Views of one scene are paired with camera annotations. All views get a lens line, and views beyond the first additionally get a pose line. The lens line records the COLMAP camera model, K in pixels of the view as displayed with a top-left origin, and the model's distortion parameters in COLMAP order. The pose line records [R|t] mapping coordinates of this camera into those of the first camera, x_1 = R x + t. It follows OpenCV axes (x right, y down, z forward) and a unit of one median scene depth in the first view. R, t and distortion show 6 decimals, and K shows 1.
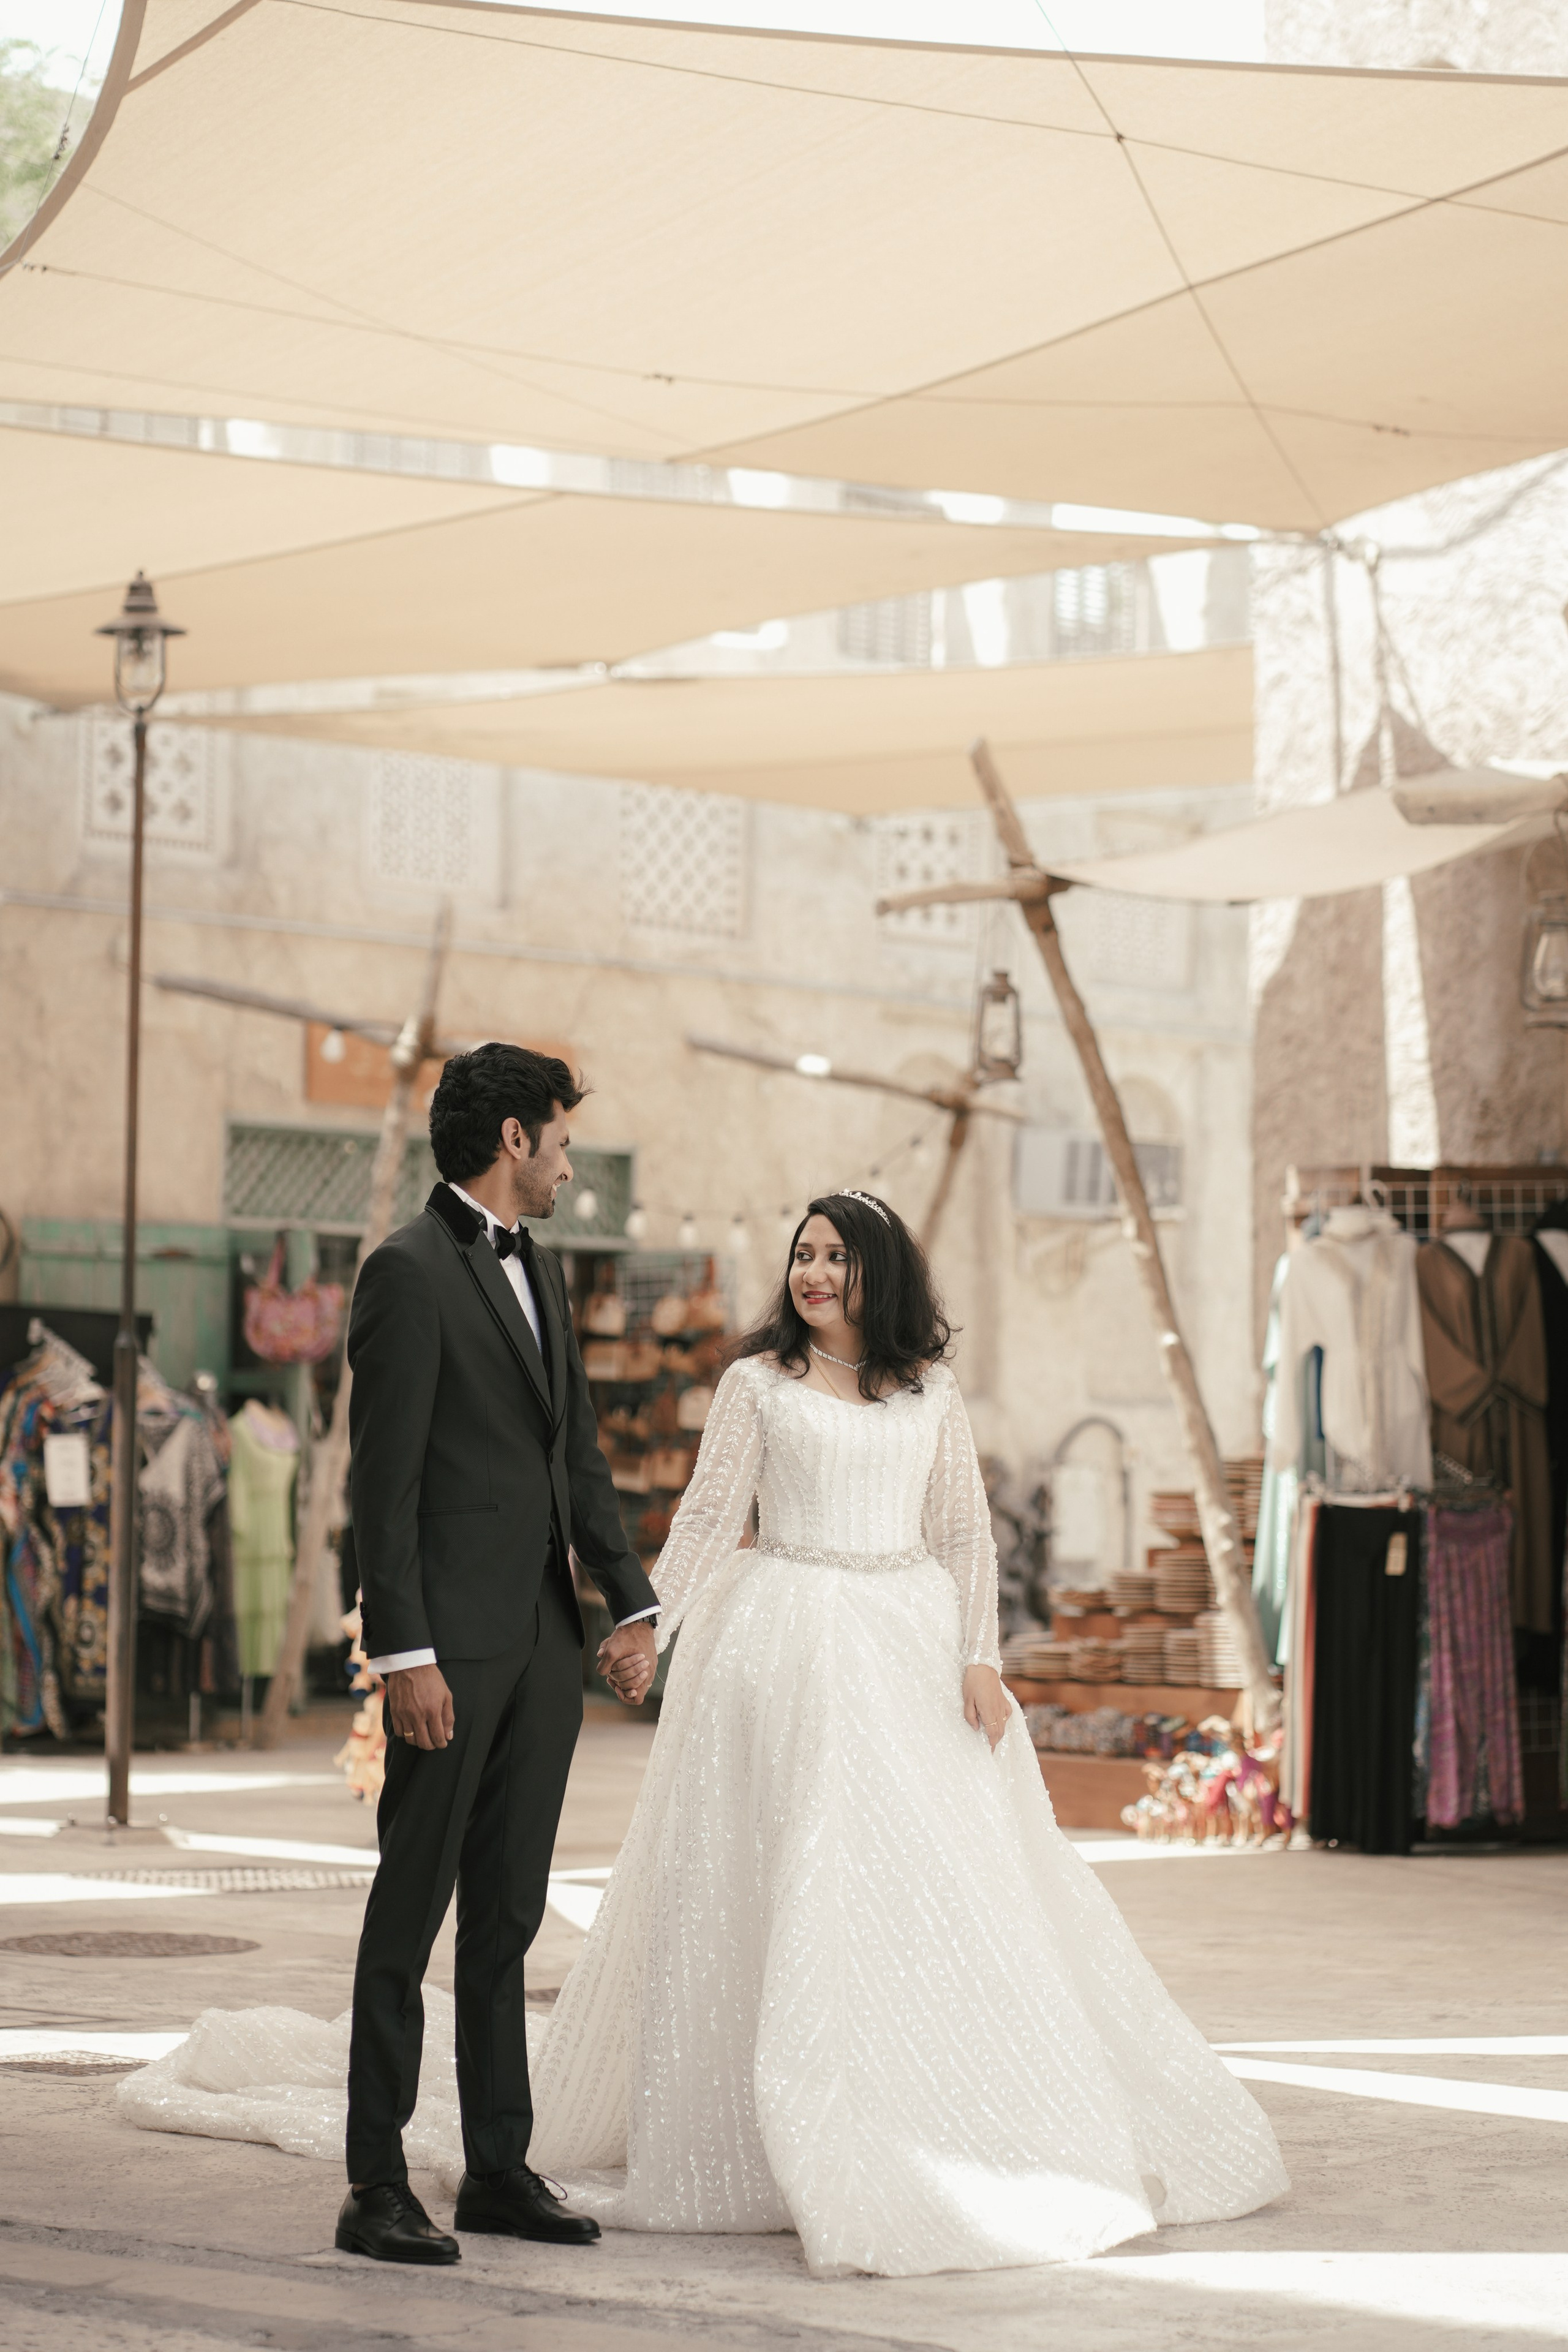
lens RADIAL K [[5571.3, 0, 784.6], [0, 5571.3, 1175.8], [0, 0, 1]] dist [0.027147, 0.356879]
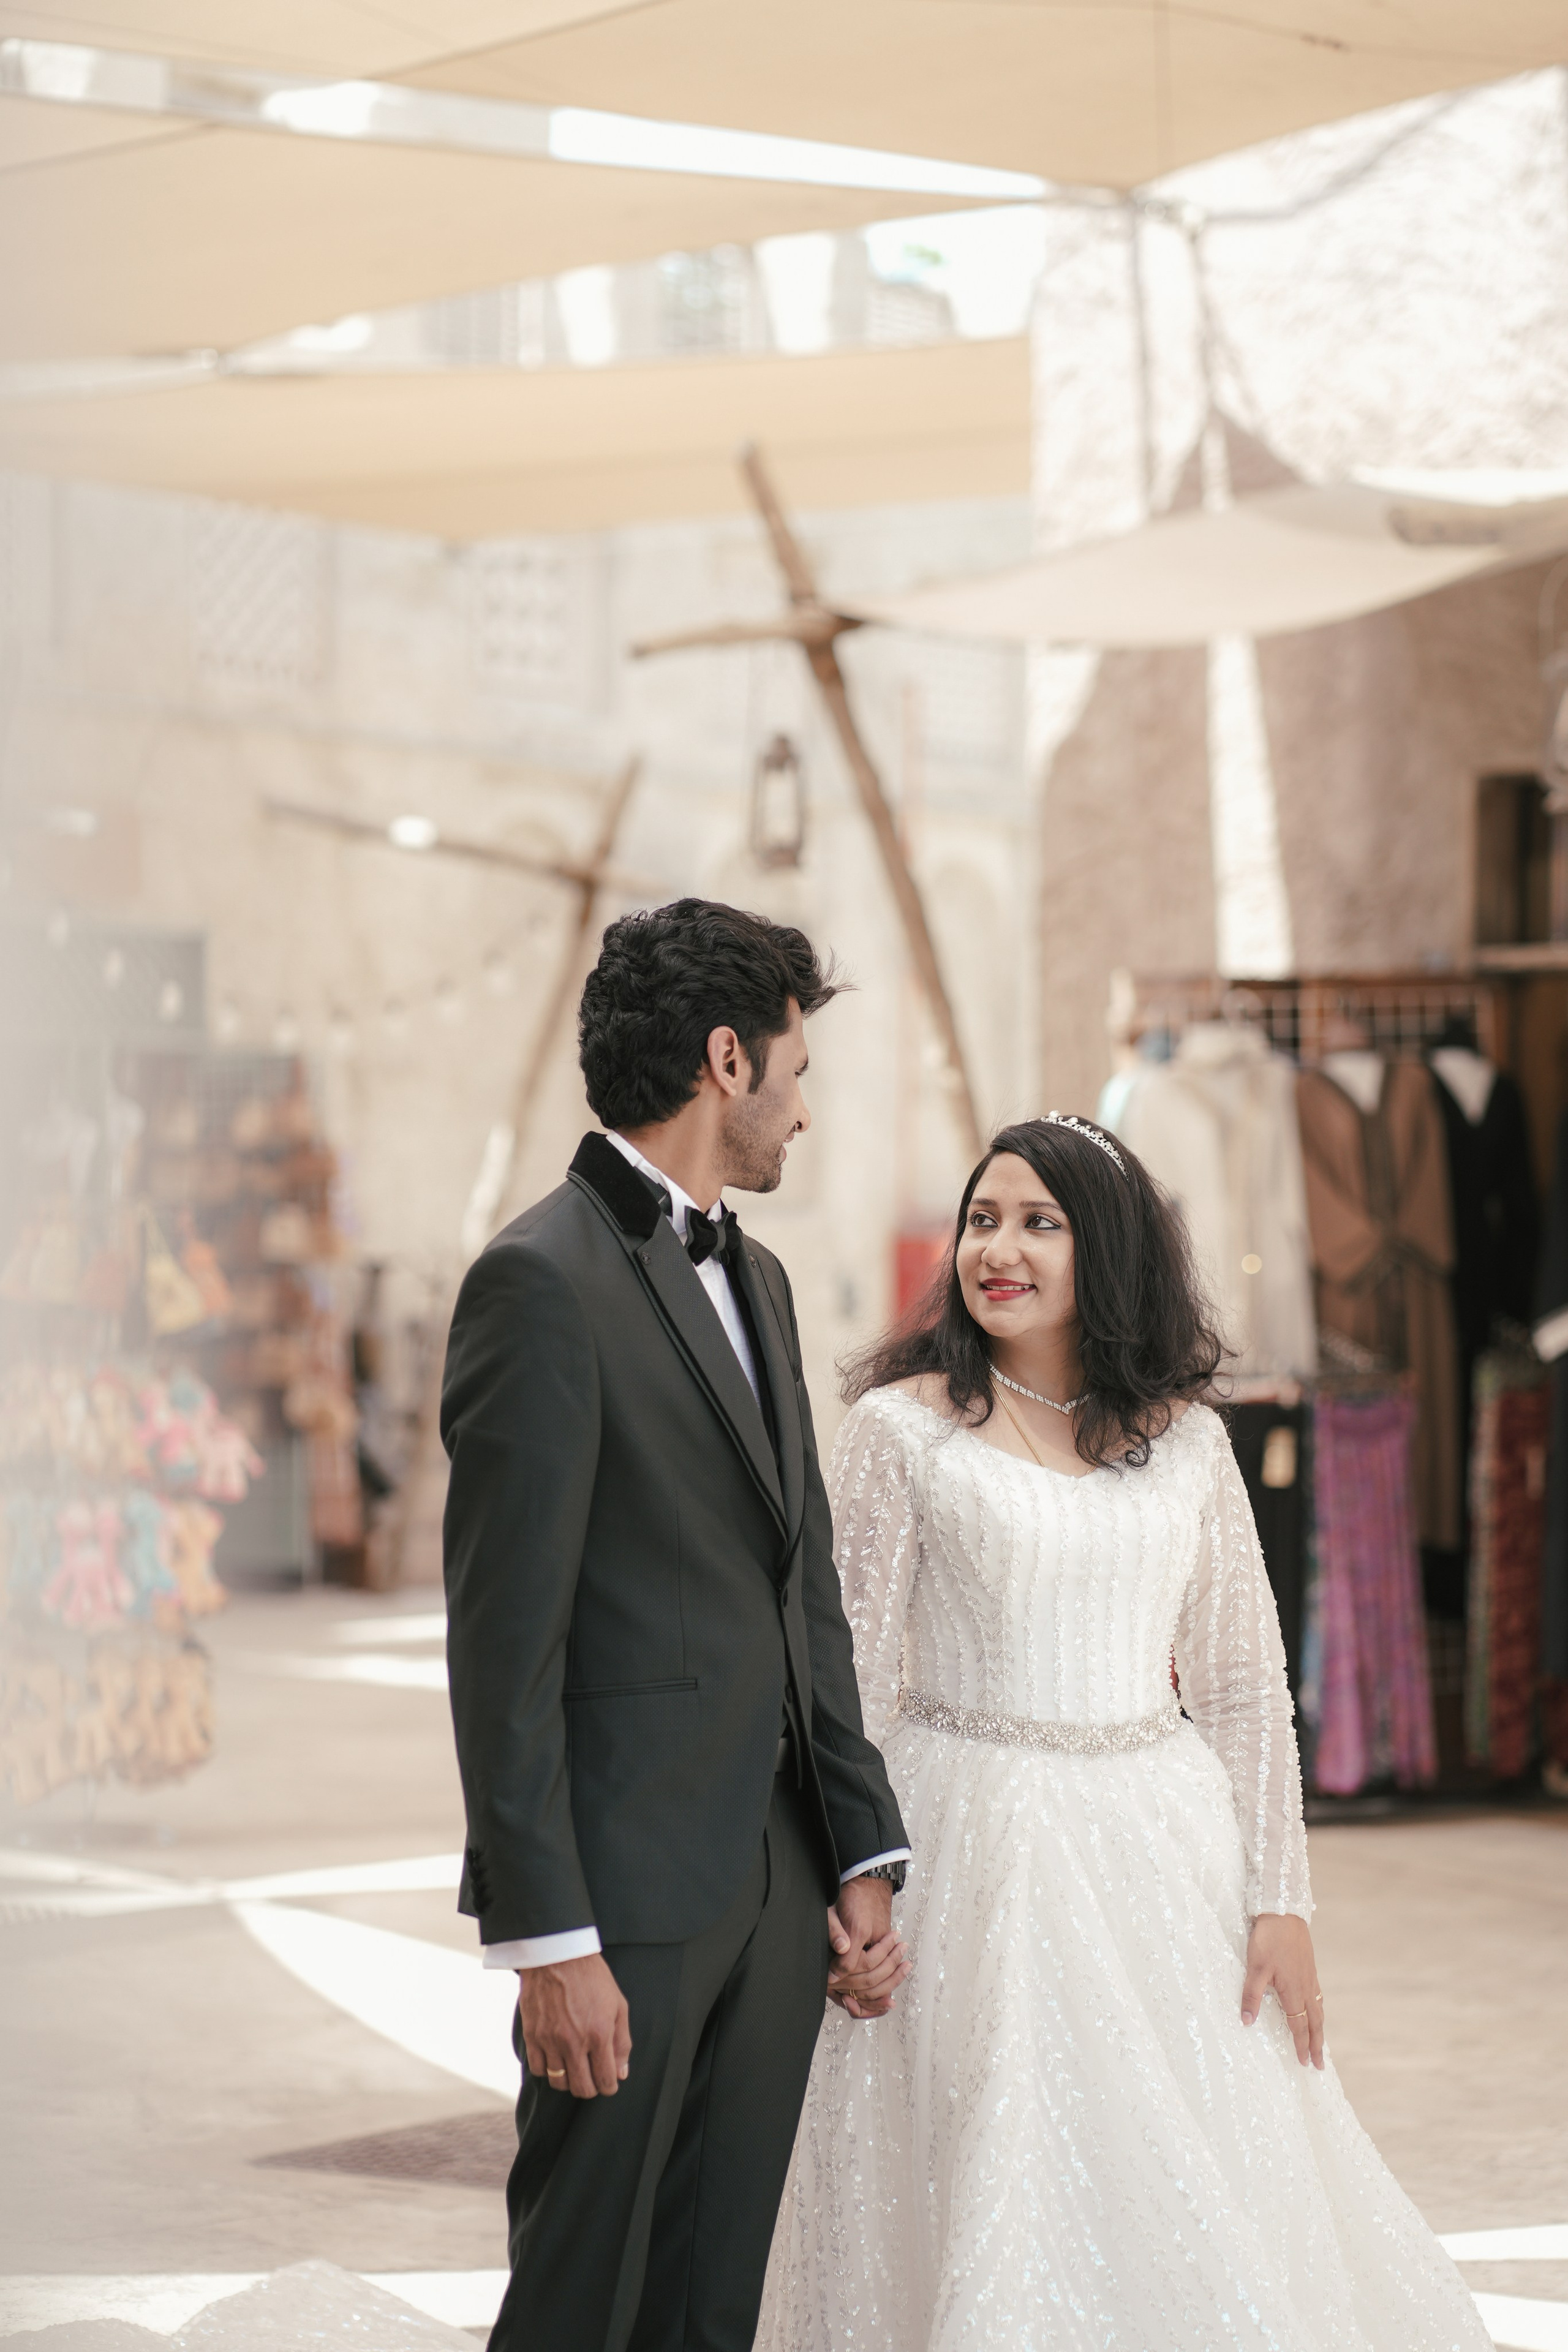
lens RADIAL K [[5946.8, 0, 783.3], [0, 5946.8, 1256.8], [0, 0, 1]] dist [0.093049, -1.224995]
pose [[0.995912, -0.005771, 0.090147, -0.037952], [0.000876, 0.998527, 0.054241, -0.007710], [-0.090328, -0.053940, 0.994450, 0.142838]]
